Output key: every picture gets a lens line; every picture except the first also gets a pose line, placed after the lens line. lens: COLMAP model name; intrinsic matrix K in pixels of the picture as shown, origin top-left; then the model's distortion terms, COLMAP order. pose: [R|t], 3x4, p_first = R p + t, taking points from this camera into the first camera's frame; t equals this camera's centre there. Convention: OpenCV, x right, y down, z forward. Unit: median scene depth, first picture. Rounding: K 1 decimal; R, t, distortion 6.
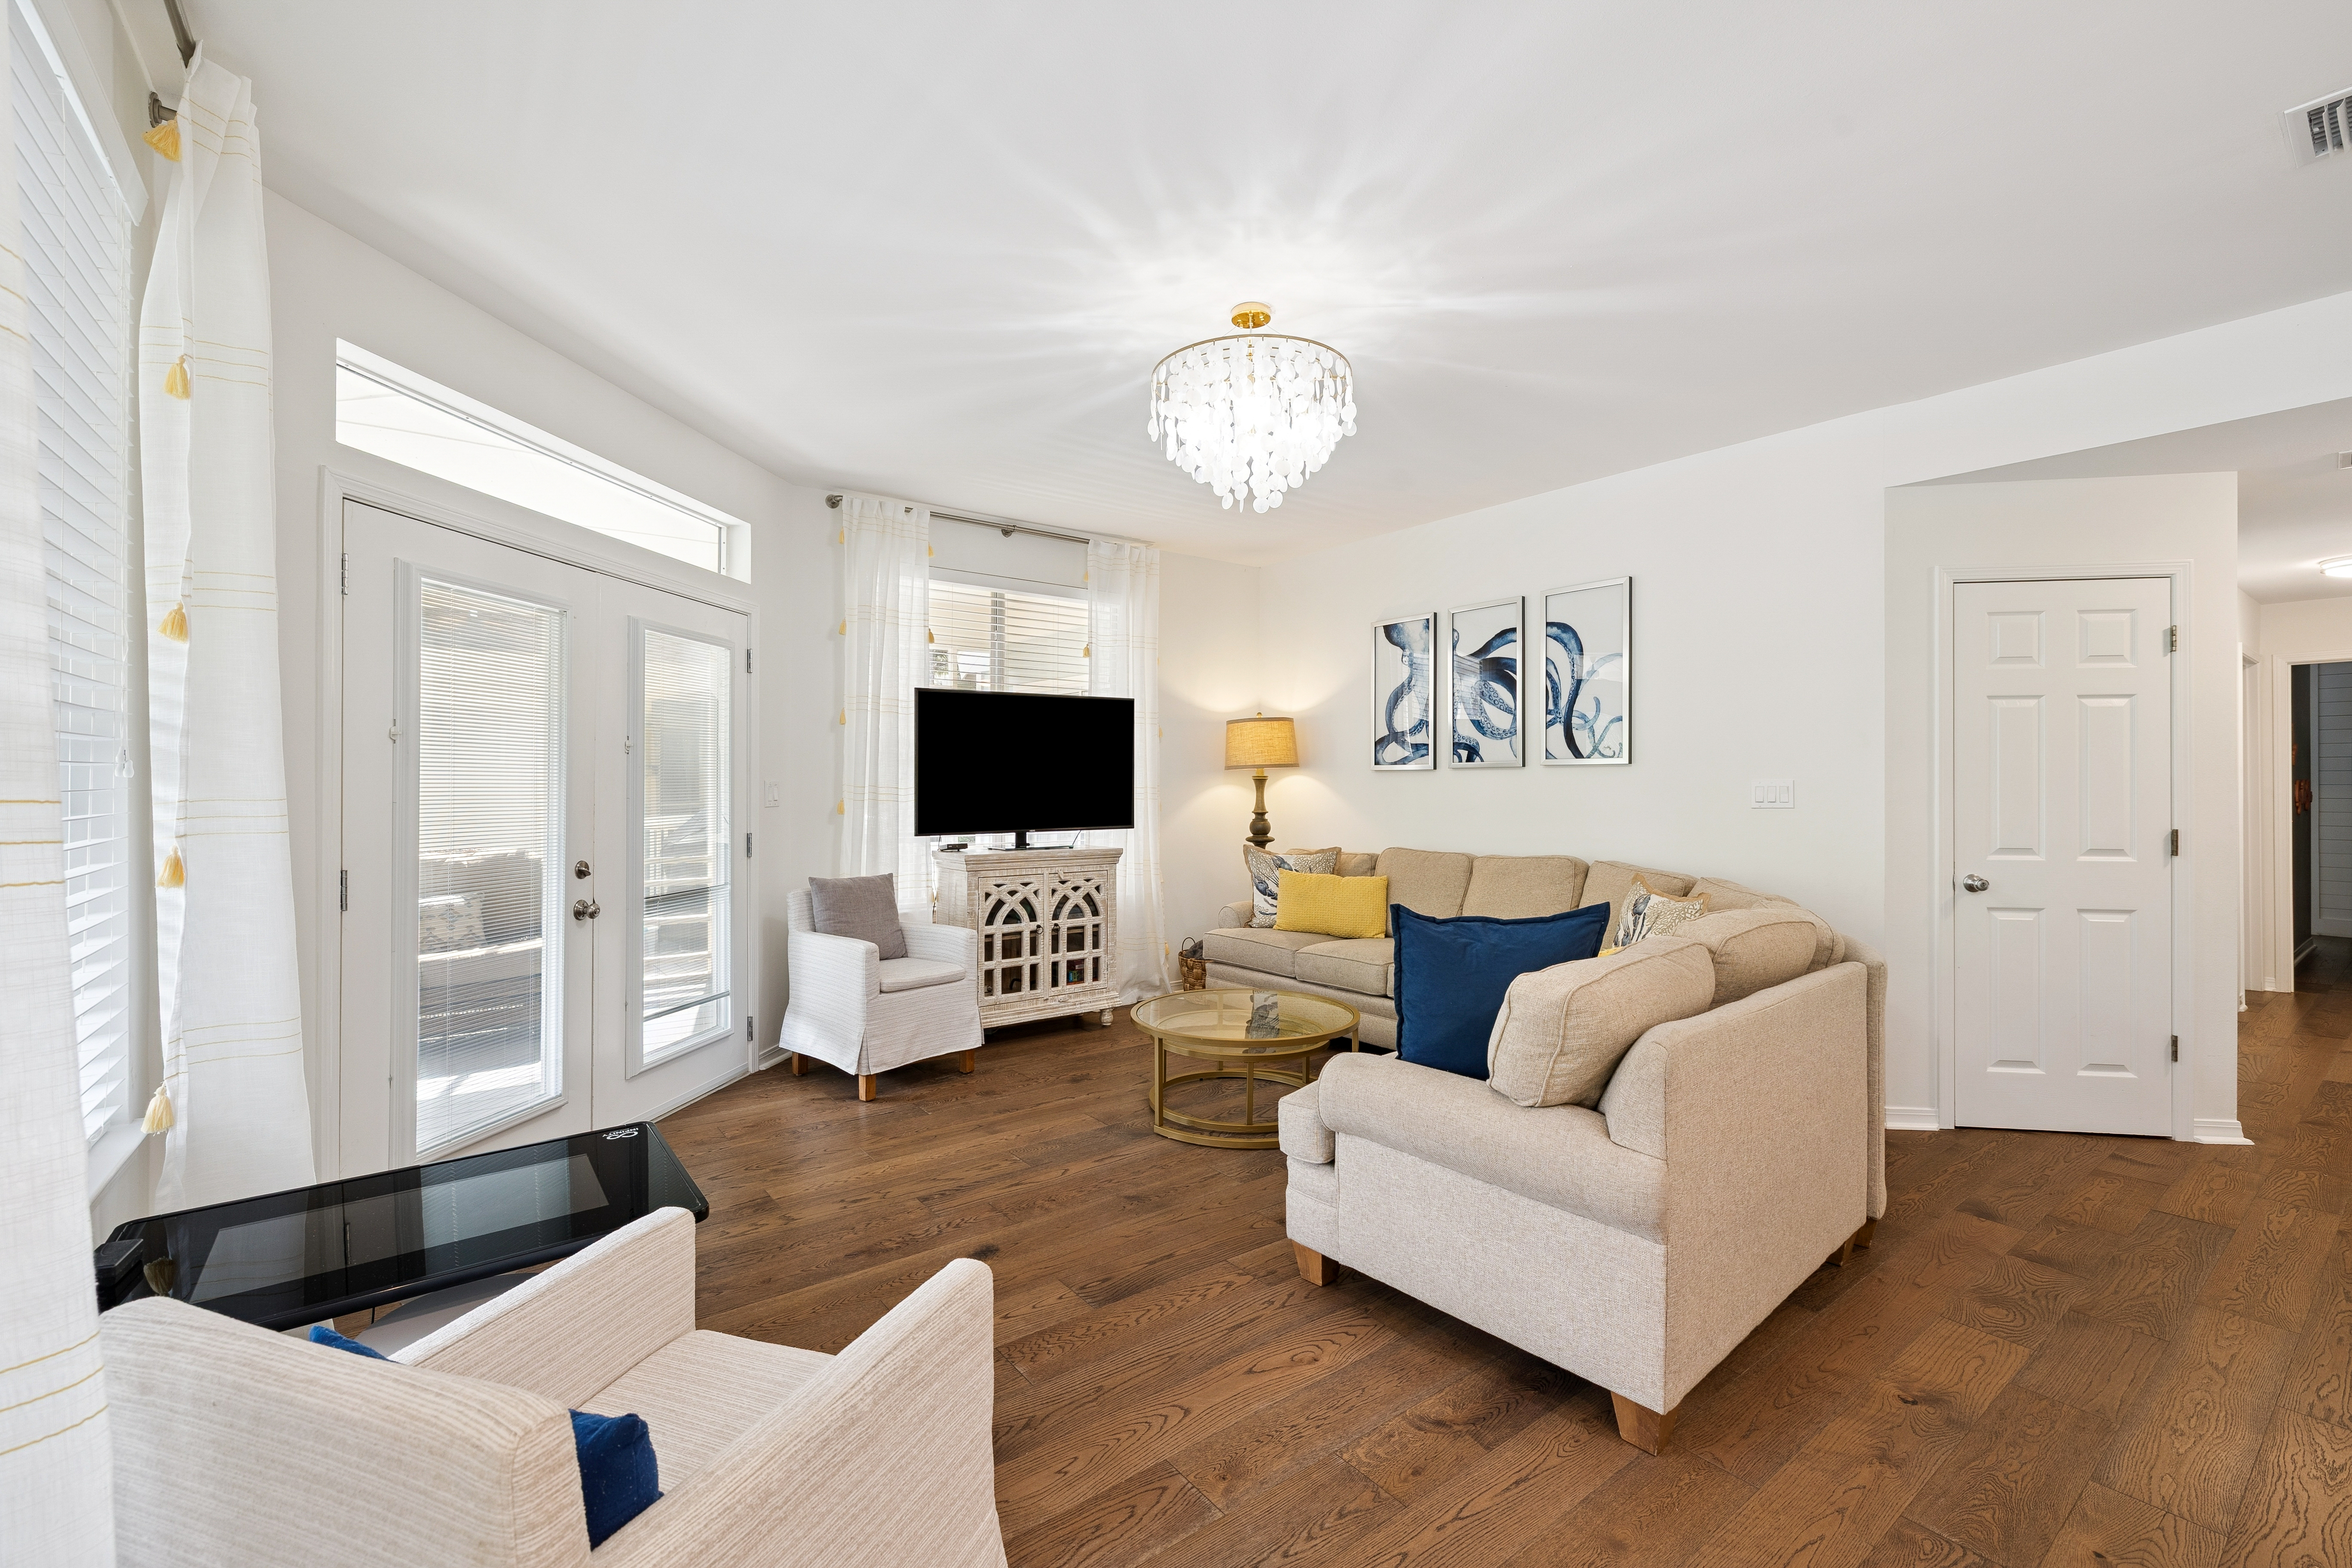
lens RADIAL K [[989.8, 0, 1171.7], [0, 989.8, 773.8], [0, 0, 1]] dist [-0.001800, -0.000096]
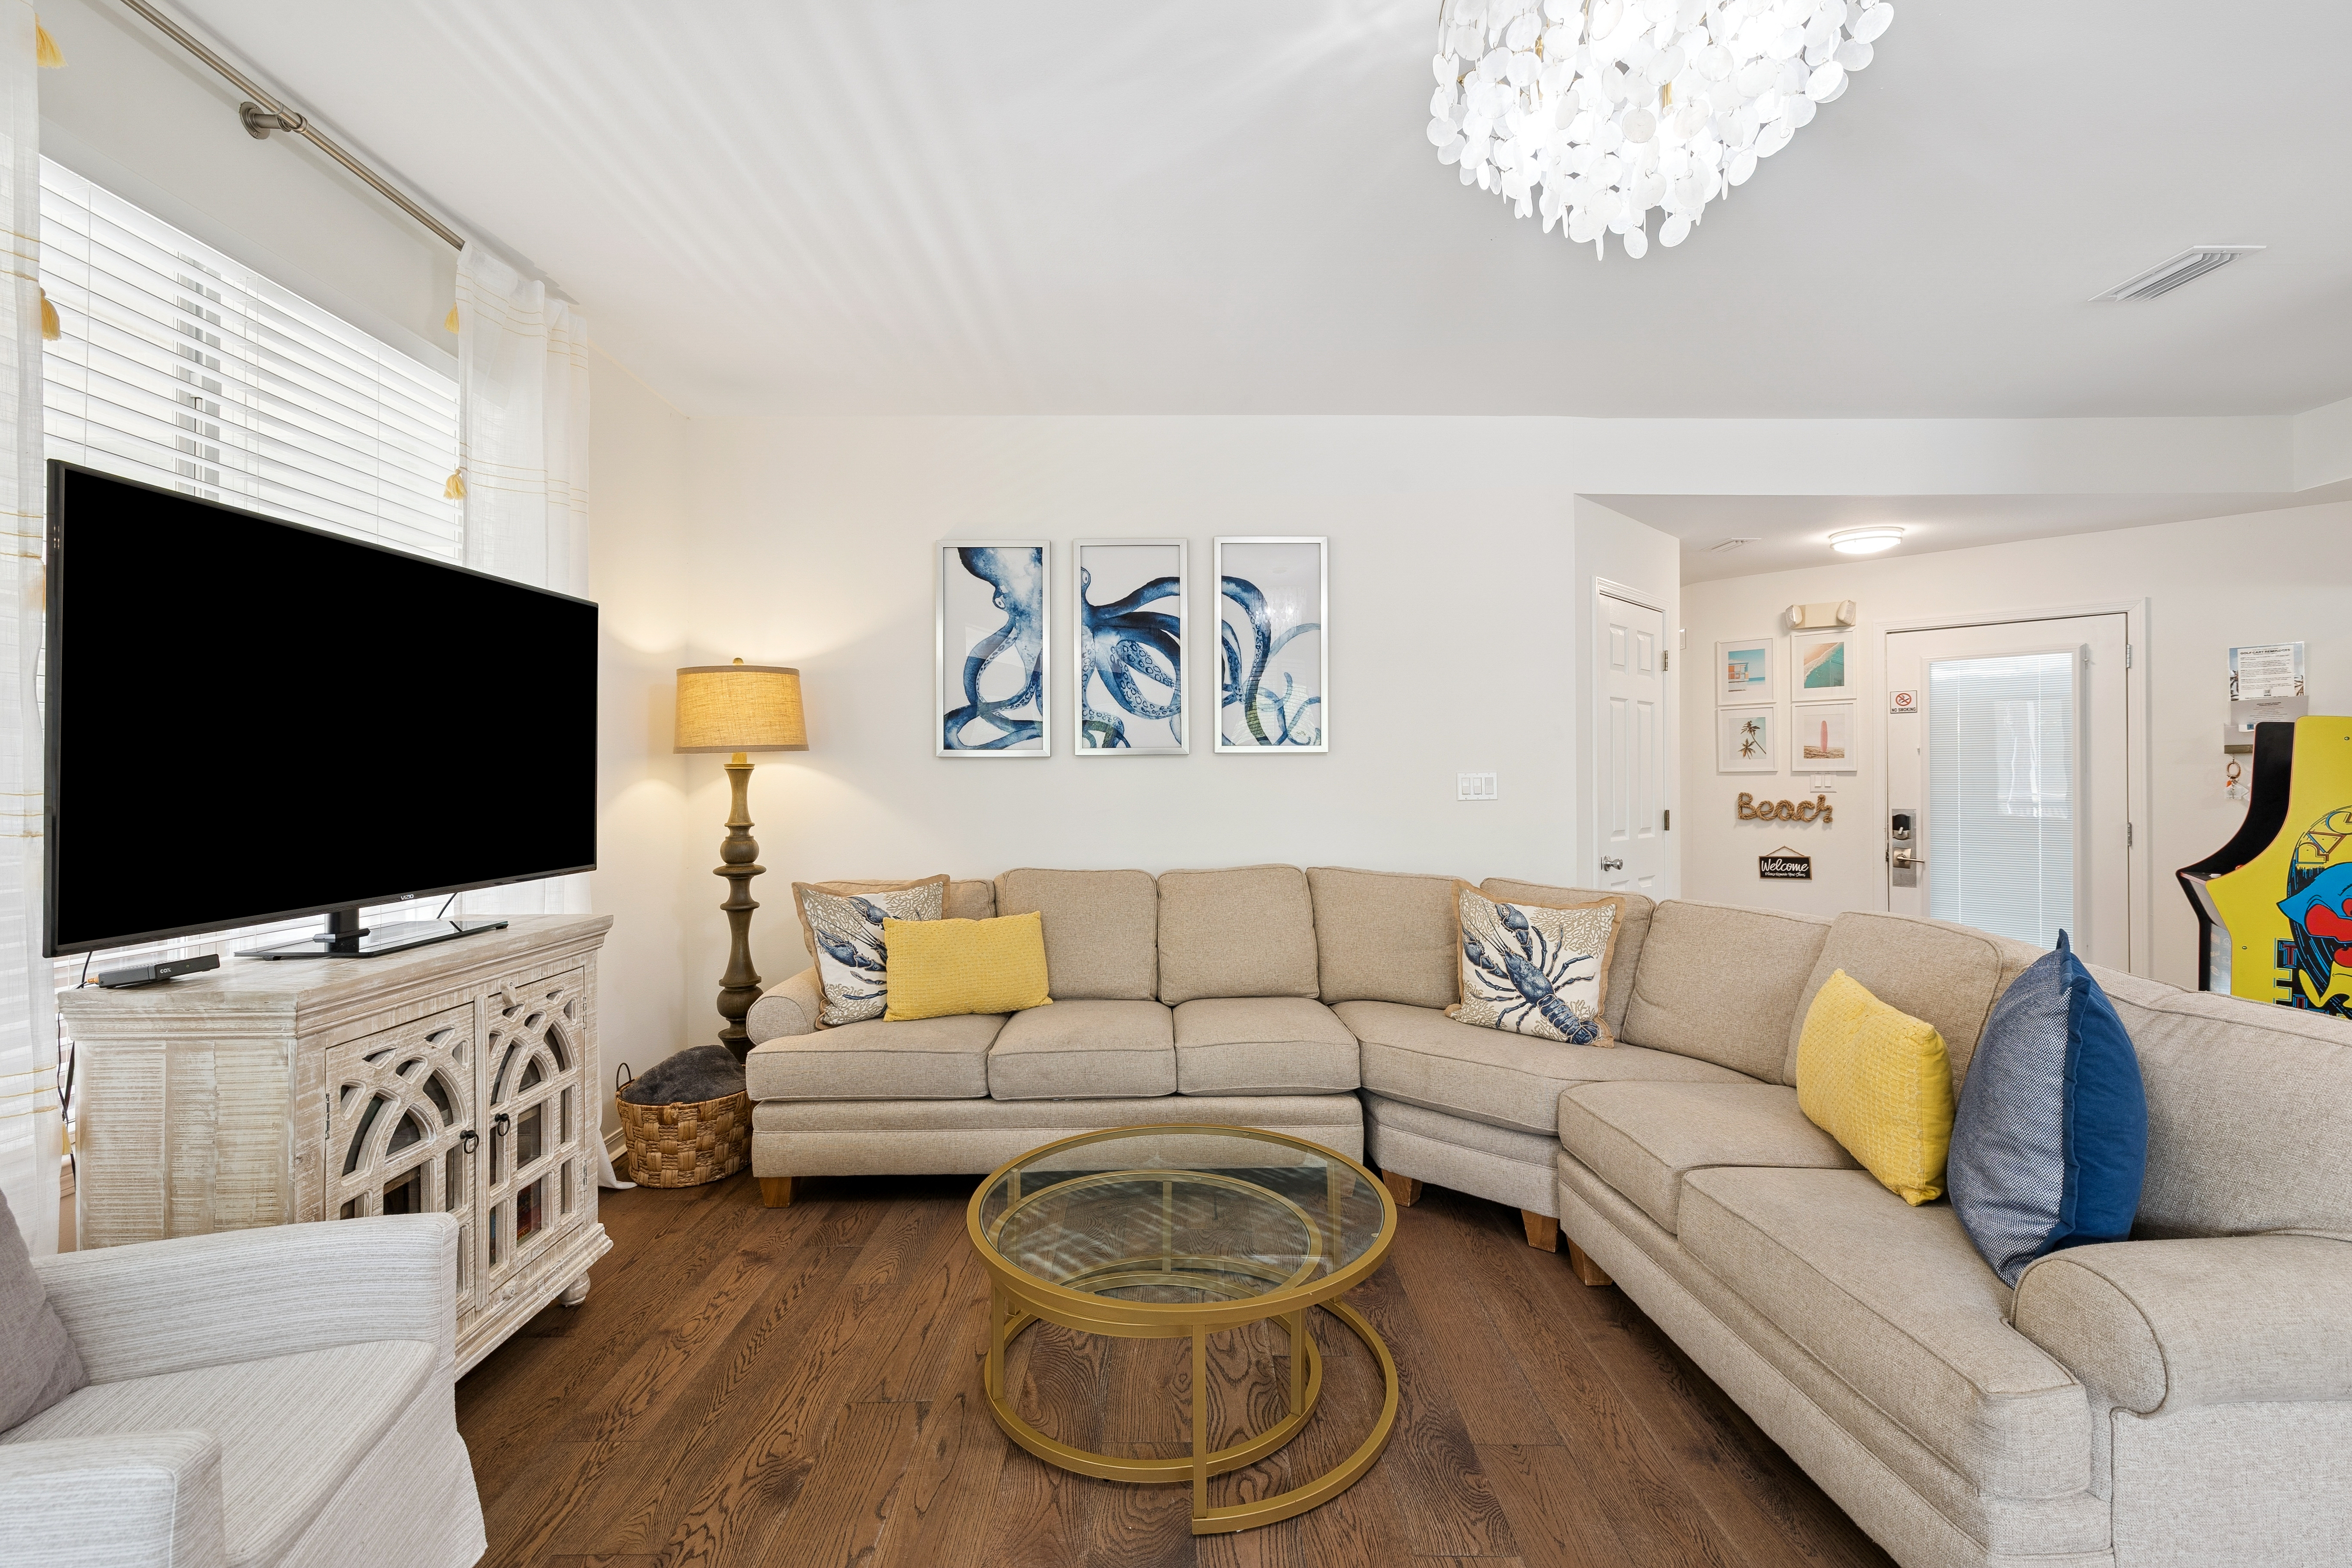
lens RADIAL K [[989.8, 0, 1171.7], [0, 989.8, 773.8], [0, 0, 1]] dist [-0.001800, -0.000096]
pose [[0.598637, -0.000301, 0.801021, -0.276018], [-0.004405, 0.999984, 0.003669, 0.005293], [-0.801009, -0.005725, 0.598625, 0.515772]]
